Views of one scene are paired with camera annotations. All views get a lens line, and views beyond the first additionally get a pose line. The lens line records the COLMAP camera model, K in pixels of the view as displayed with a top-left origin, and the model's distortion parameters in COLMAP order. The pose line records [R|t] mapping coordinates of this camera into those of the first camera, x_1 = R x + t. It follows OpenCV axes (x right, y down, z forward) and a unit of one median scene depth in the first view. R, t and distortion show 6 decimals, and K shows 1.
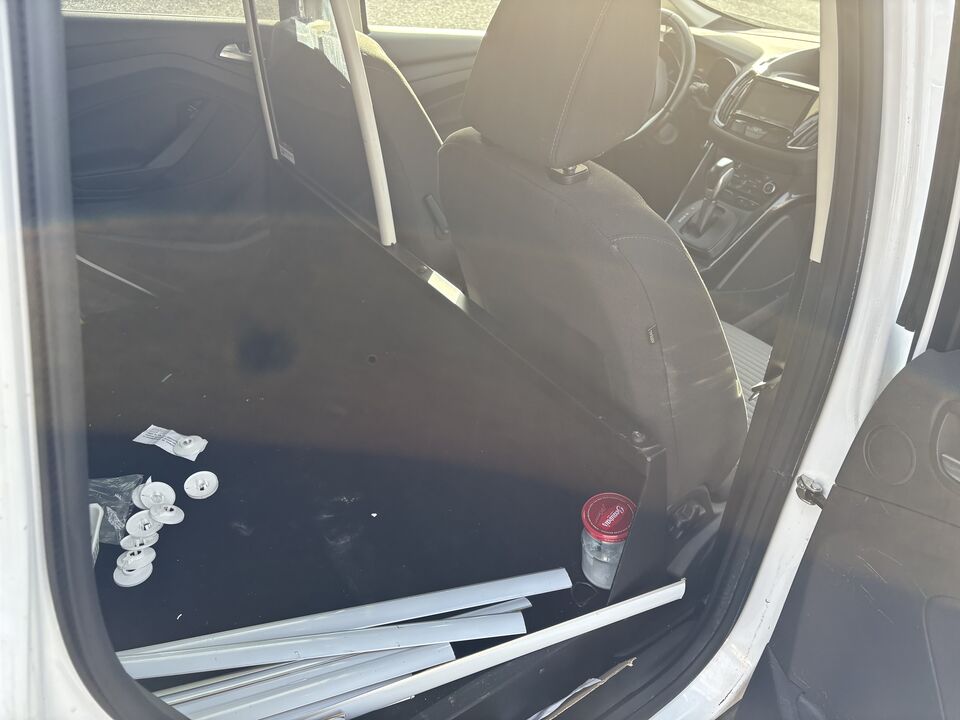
lens RADIAL K [[716.6, 0, 480.9], [0, 716.6, 373.8], [0, 0, 1]] dist [0.053434, -0.066946]
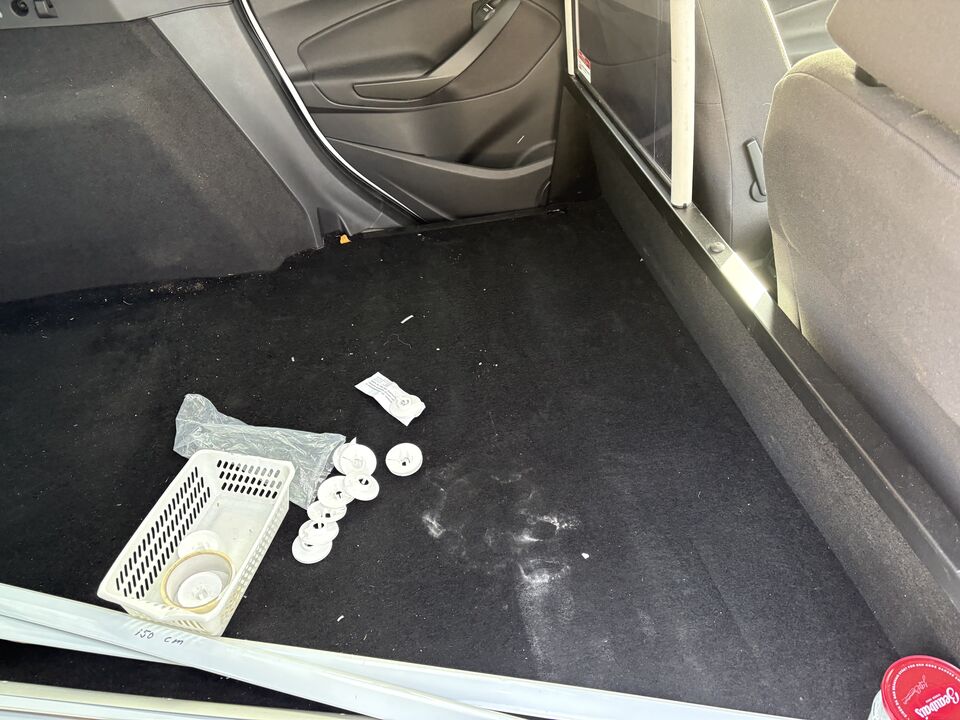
lens RADIAL K [[716.6, 0, 480.9], [0, 716.6, 373.8], [0, 0, 1]] dist [0.053434, -0.066946]
pose [[0.908405, 0.209800, -0.361641, -0.009551], [-0.168028, 0.975251, 0.143708, -0.091606], [0.382840, -0.069779, 0.921175, 0.246691]]
